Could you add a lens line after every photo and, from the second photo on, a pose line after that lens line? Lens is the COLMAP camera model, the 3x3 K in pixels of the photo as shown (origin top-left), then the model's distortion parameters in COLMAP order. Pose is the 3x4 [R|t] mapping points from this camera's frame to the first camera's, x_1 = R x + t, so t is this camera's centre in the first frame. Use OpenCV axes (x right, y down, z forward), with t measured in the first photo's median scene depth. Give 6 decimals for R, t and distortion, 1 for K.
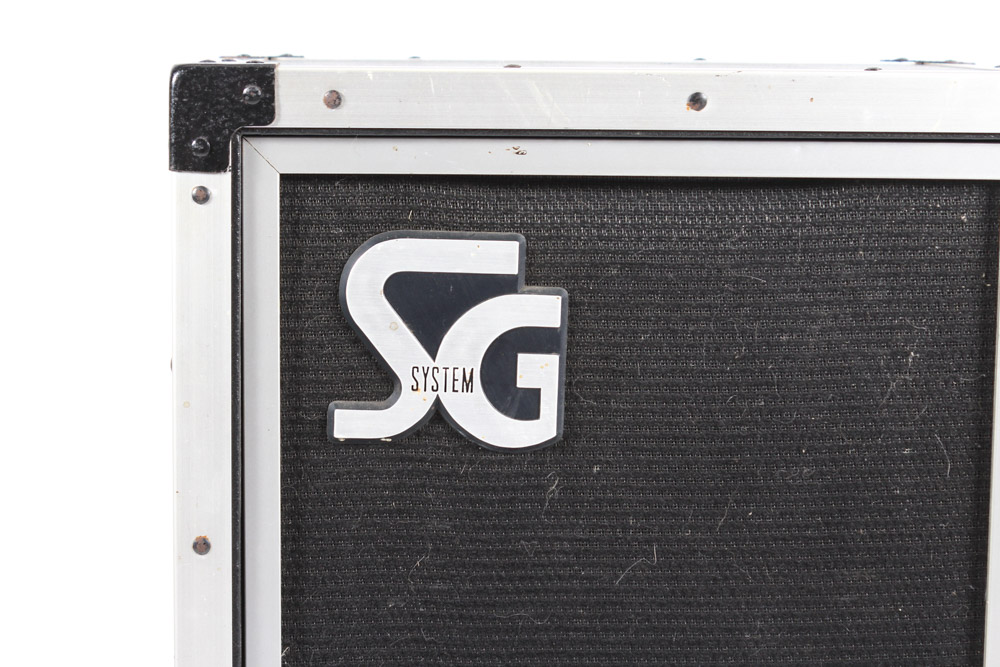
lens RADIAL K [[2420.8, 0, 500.0], [0, 2420.8, 333.5], [0, 0, 1]] dist [0.016160, 0.295788]
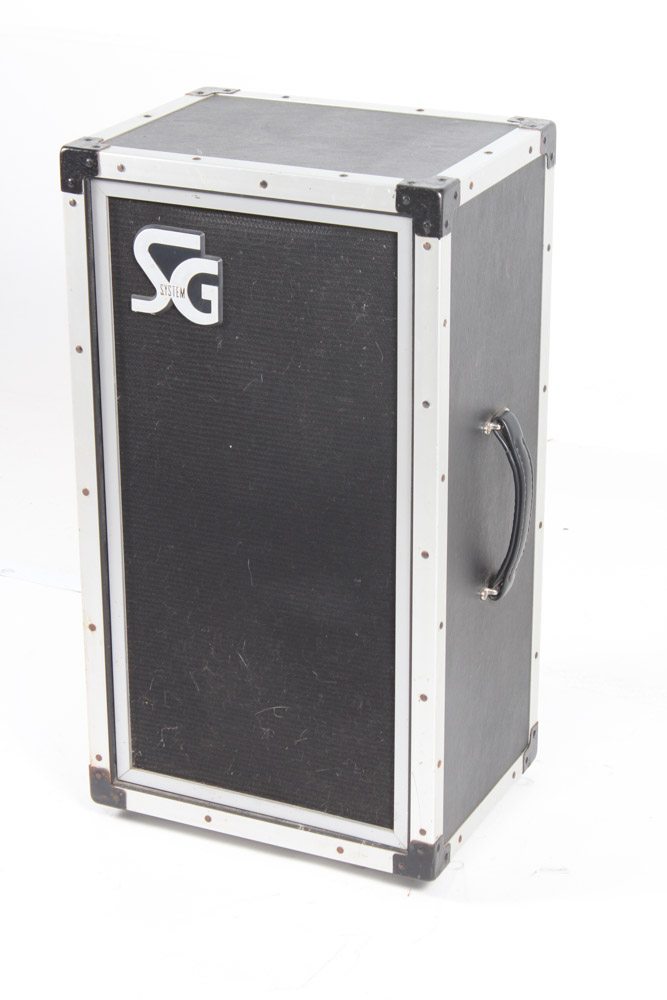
lens RADIAL K [[2420.8, 0, 333.5], [0, 2420.8, 500.0], [0, 0, 1]] dist [0.016160, 0.295788]
pose [[0.889008, 0.160113, -0.428986, 1.108380], [-0.046817, 0.963746, 0.262683, -0.393191], [0.455493, -0.213443, 0.864273, -0.925095]]
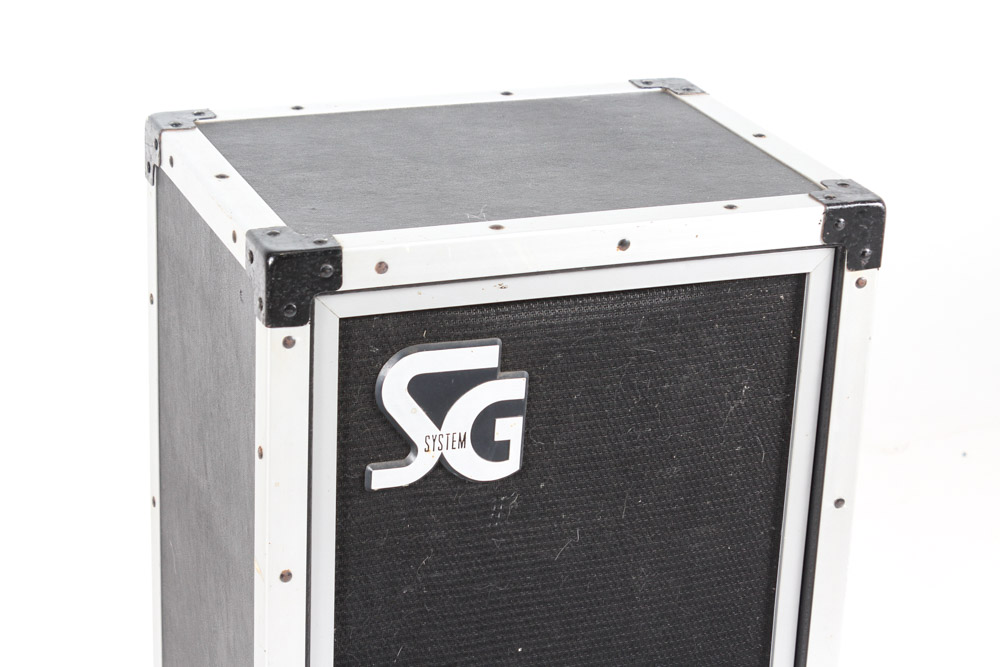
lens RADIAL K [[2420.8, 0, 500.0], [0, 2420.8, 333.5], [0, 0, 1]] dist [0.016160, 0.295788]
pose [[0.943591, -0.092785, 0.317846, -0.434476], [0.011822, 0.968764, 0.247702, -0.389683], [-0.330901, -0.229971, 0.915215, -0.284374]]
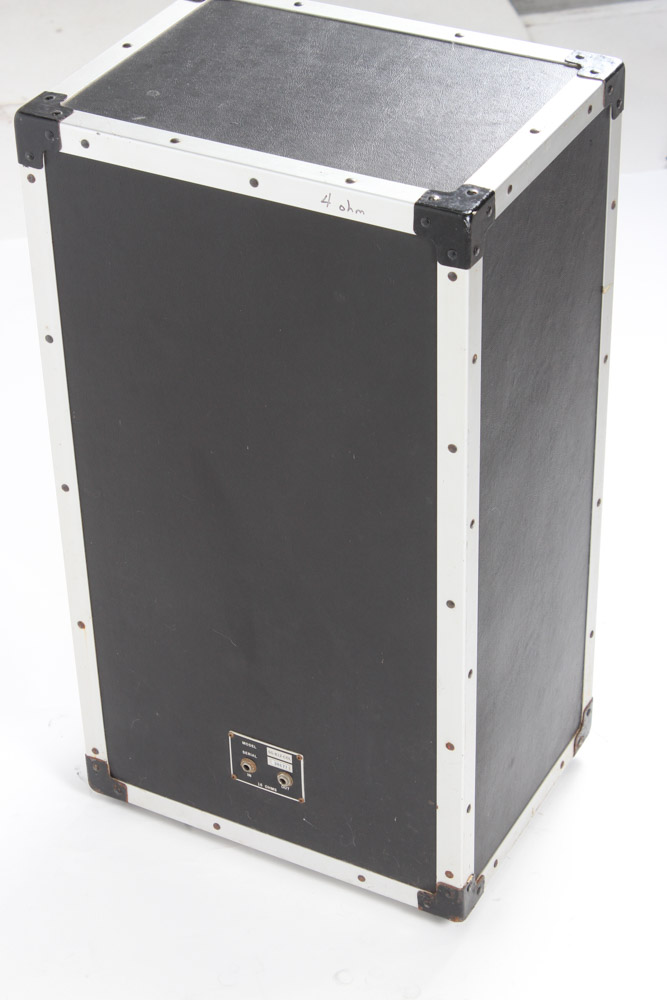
lens RADIAL K [[2331.3, 0, 272.4], [0, 2331.3, 501.1], [0, 0, 1]] dist [-0.015355, -0.101059]
pose [[0.852957, 0.267038, -0.448503, 0.912598], [-0.019007, 0.874552, 0.484559, -0.713288], [0.521635, -0.404783, 0.751031, -0.382717]]
